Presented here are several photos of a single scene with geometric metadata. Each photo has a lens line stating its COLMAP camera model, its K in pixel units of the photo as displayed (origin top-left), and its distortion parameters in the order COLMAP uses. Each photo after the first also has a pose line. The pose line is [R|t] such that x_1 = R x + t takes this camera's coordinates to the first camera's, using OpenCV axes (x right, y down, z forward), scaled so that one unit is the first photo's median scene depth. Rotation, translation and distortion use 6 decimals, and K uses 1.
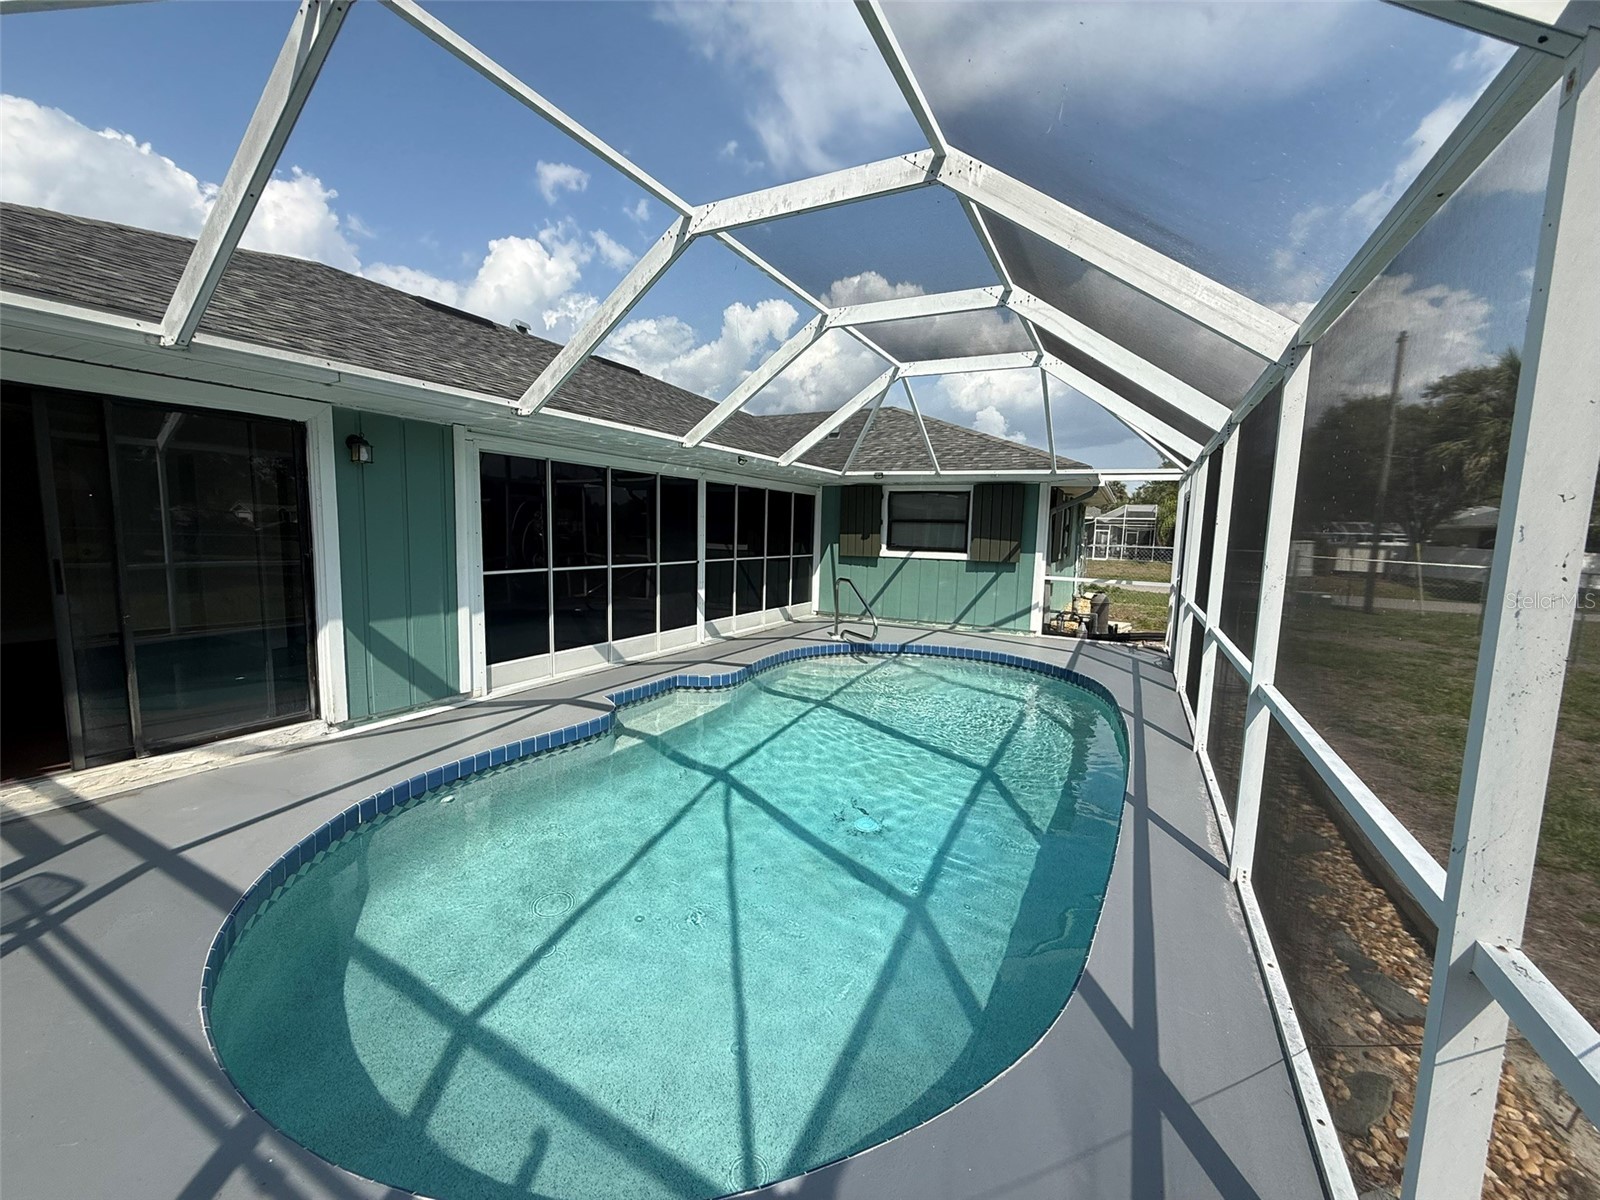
lens RADIAL K [[640.5, 0, 793.5], [0, 640.5, 597.7], [0, 0, 1]] dist [0.001858, 0.000502]
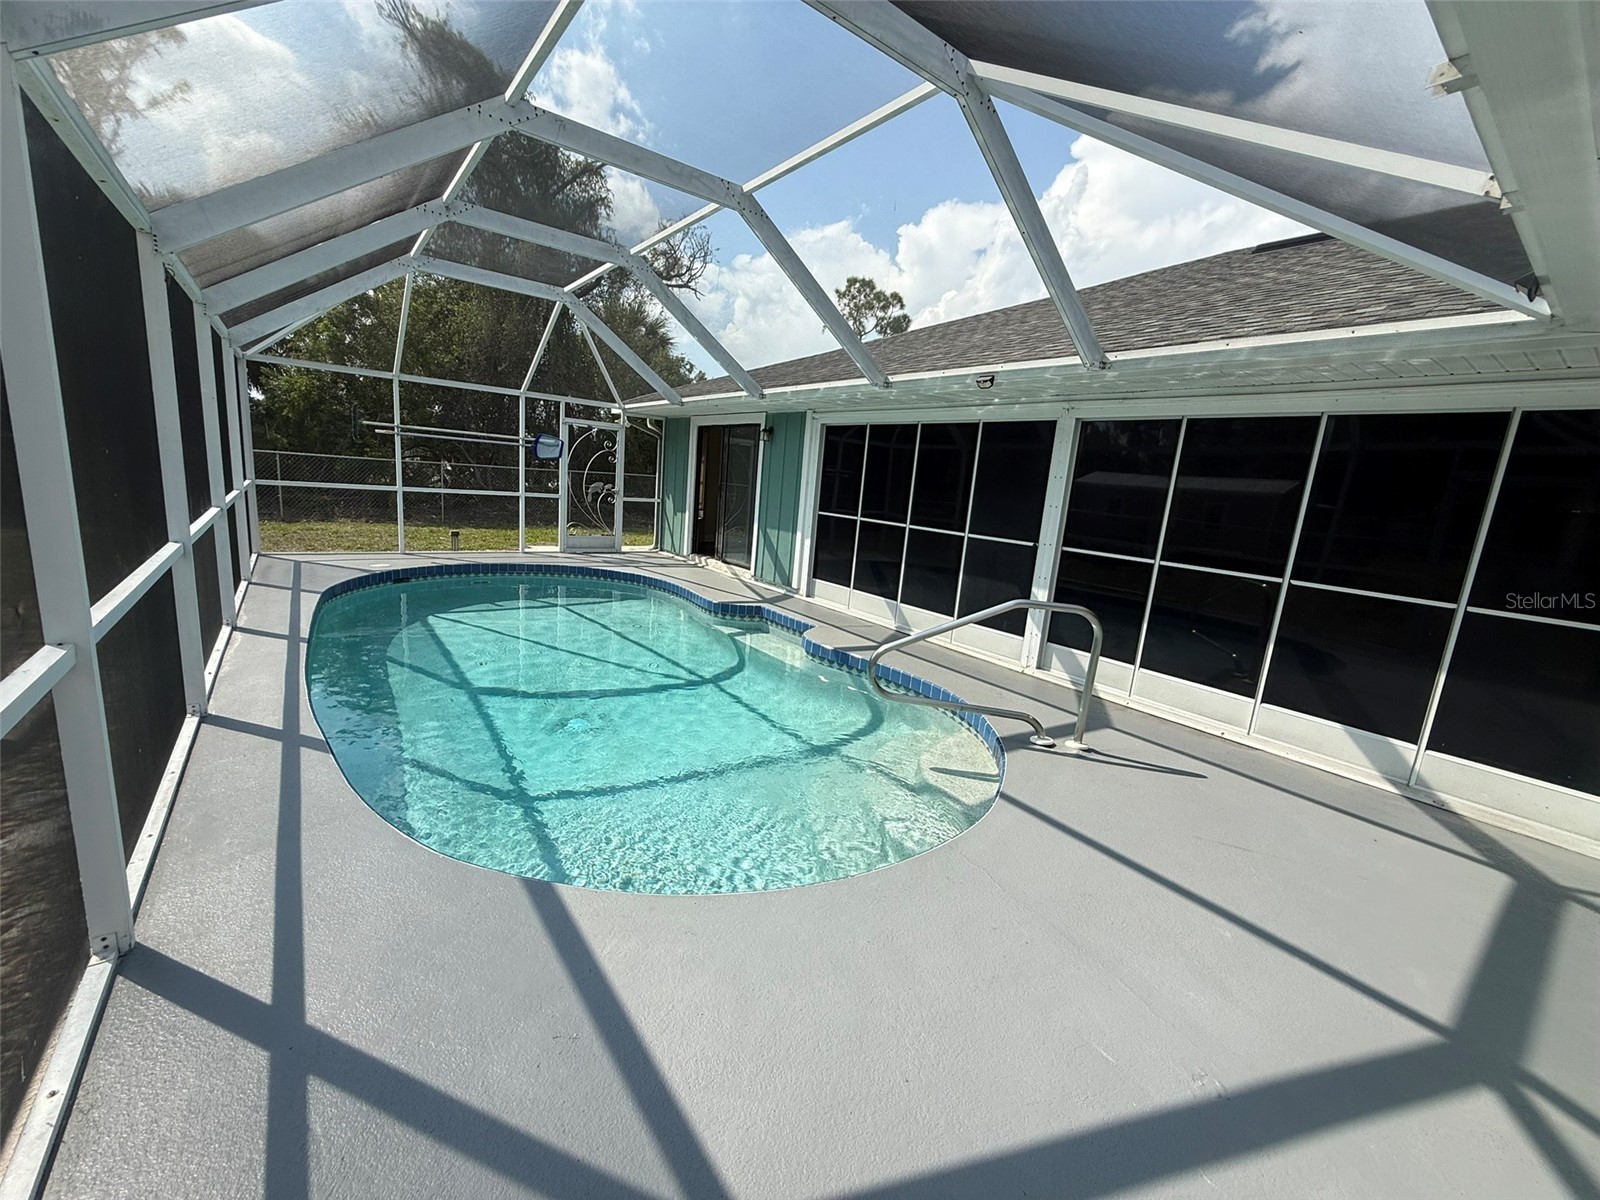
lens RADIAL K [[640.5, 0, 810.2], [0, 640.5, 611.5], [0, 0, 1]] dist [0.001858, 0.000502]
pose [[-0.399949, 0.134759, -0.906577, 0.555095], [-0.187823, 0.956090, 0.224979, -0.095212], [0.897086, 0.260256, -0.357076, 1.023010]]
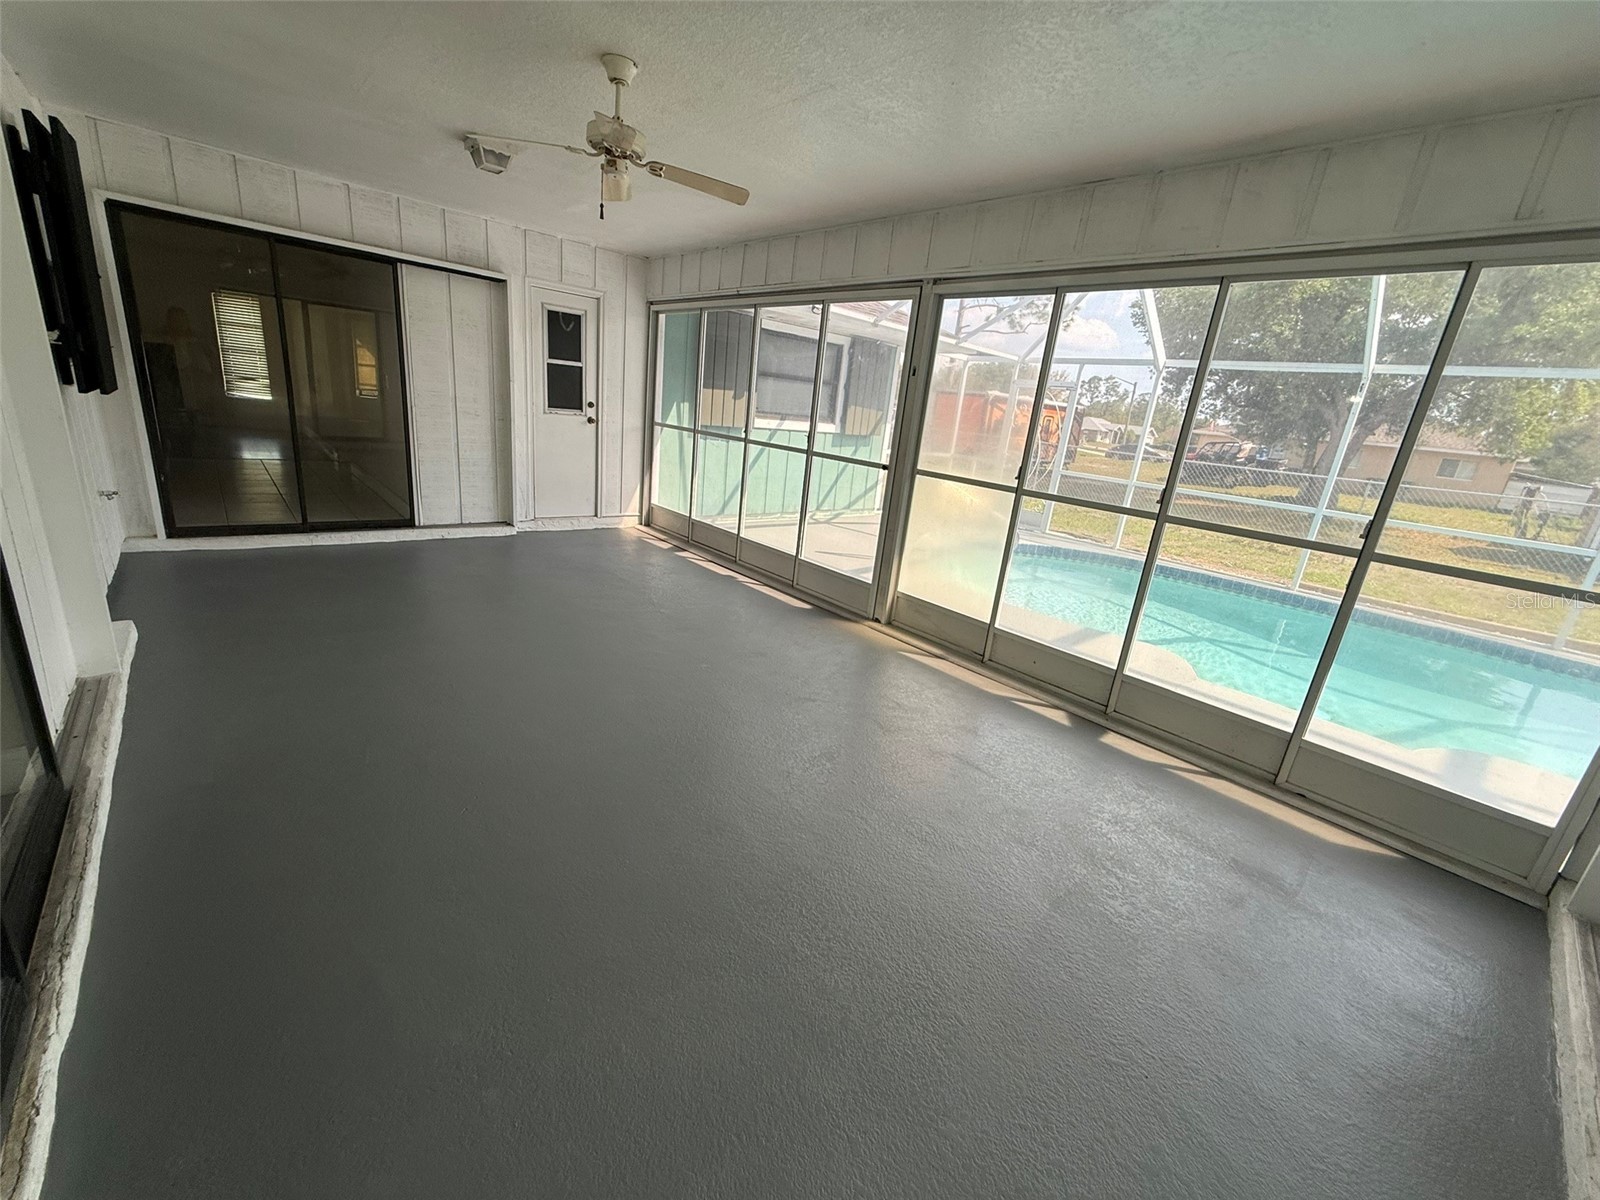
lens RADIAL K [[640.5, 0, 842.7], [0, 640.5, 575.5], [0, 0, 1]] dist [0.001858, 0.000502]
pose [[0.312691, -0.235371, 0.920231, -0.638697], [0.006292, 0.969304, 0.245784, -0.100104], [-0.949834, -0.071064, 0.304574, 0.884117]]
